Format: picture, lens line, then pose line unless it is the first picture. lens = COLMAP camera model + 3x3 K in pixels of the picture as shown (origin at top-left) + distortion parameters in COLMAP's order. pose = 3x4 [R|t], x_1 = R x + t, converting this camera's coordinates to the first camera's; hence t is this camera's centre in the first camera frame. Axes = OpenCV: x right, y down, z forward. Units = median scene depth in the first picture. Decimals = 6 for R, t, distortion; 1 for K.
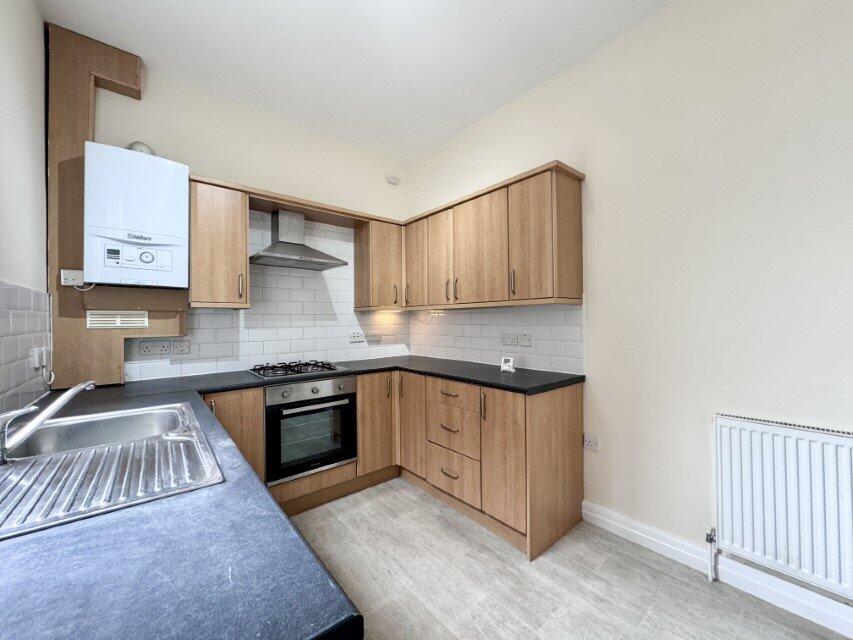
lens RADIAL K [[338.2, 0, 426.5], [0, 338.2, 320.0], [0, 0, 1]] dist [0.000795, 0.000304]
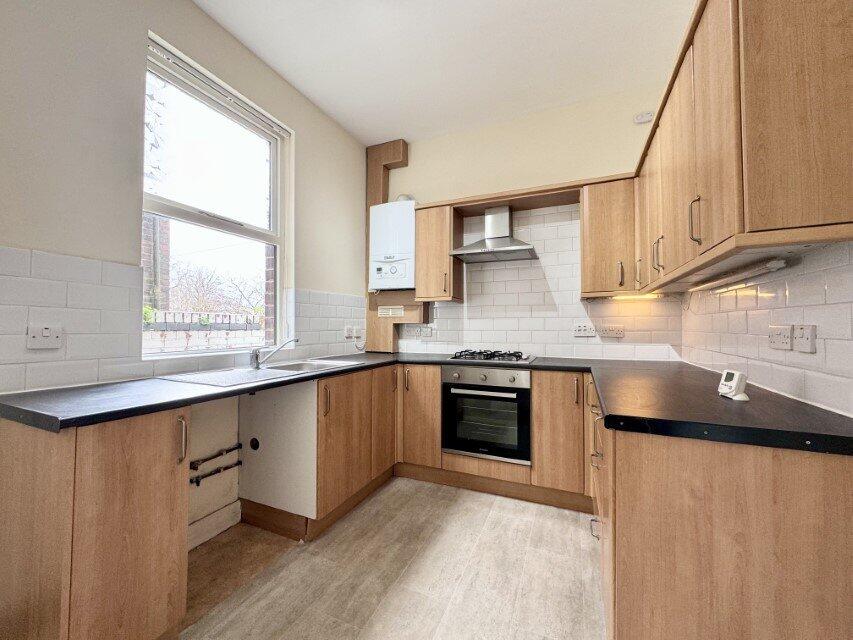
lens RADIAL K [[338.2, 0, 426.5], [0, 338.2, 320.0], [0, 0, 1]] dist [0.000795, 0.000304]
pose [[0.451603, -0.004711, -0.892206, 0.488898], [-0.003277, 0.999971, -0.006939, 0.041205], [0.892213, 0.006057, 0.451575, 0.369593]]
